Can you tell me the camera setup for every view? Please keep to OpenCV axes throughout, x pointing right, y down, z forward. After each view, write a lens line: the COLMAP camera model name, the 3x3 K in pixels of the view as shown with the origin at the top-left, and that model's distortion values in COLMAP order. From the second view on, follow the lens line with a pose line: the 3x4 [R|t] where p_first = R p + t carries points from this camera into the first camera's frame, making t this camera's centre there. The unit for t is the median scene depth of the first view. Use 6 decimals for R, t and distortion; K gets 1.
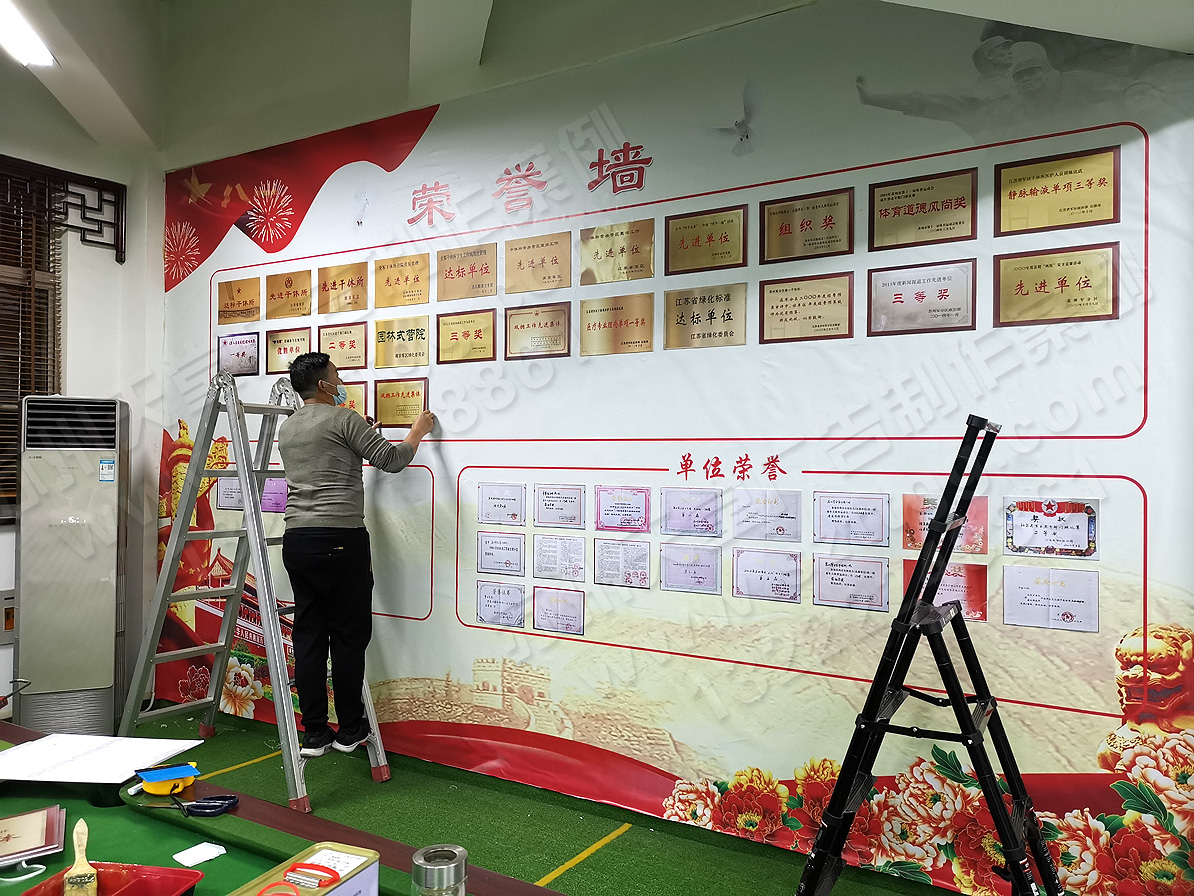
lens RADIAL K [[912.0, 0, 597.0], [0, 912.0, 448.0], [0, 0, 1]] dist [0.076002, -0.070935]
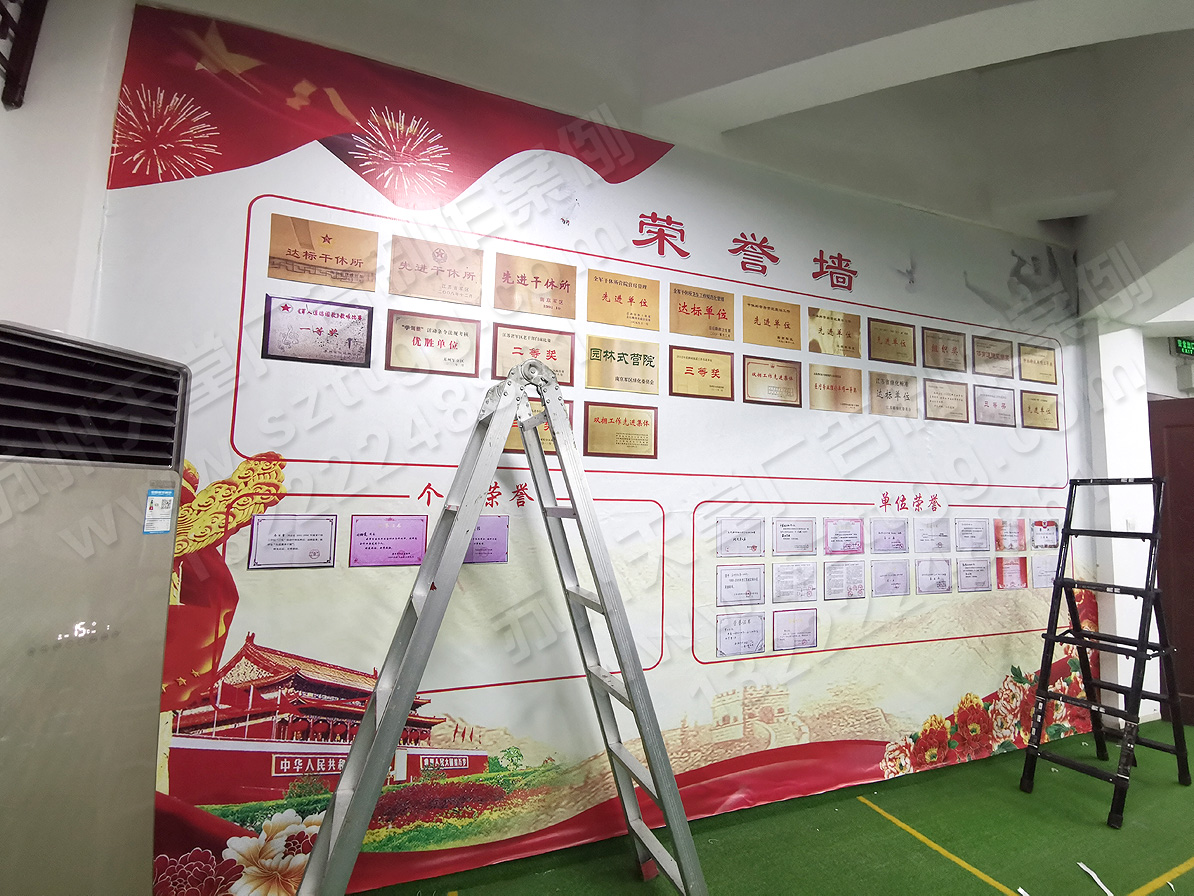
lens RADIAL K [[548.8, 0, 590.9], [0, 548.8, 444.4], [0, 0, 1]] dist [-0.006503, 0.020591]
pose [[0.602577, 0.077096, 0.794328, -0.767367], [-0.023909, 0.996620, -0.078593, 0.009313], [-0.797703, 0.028366, 0.602384, 0.802960]]
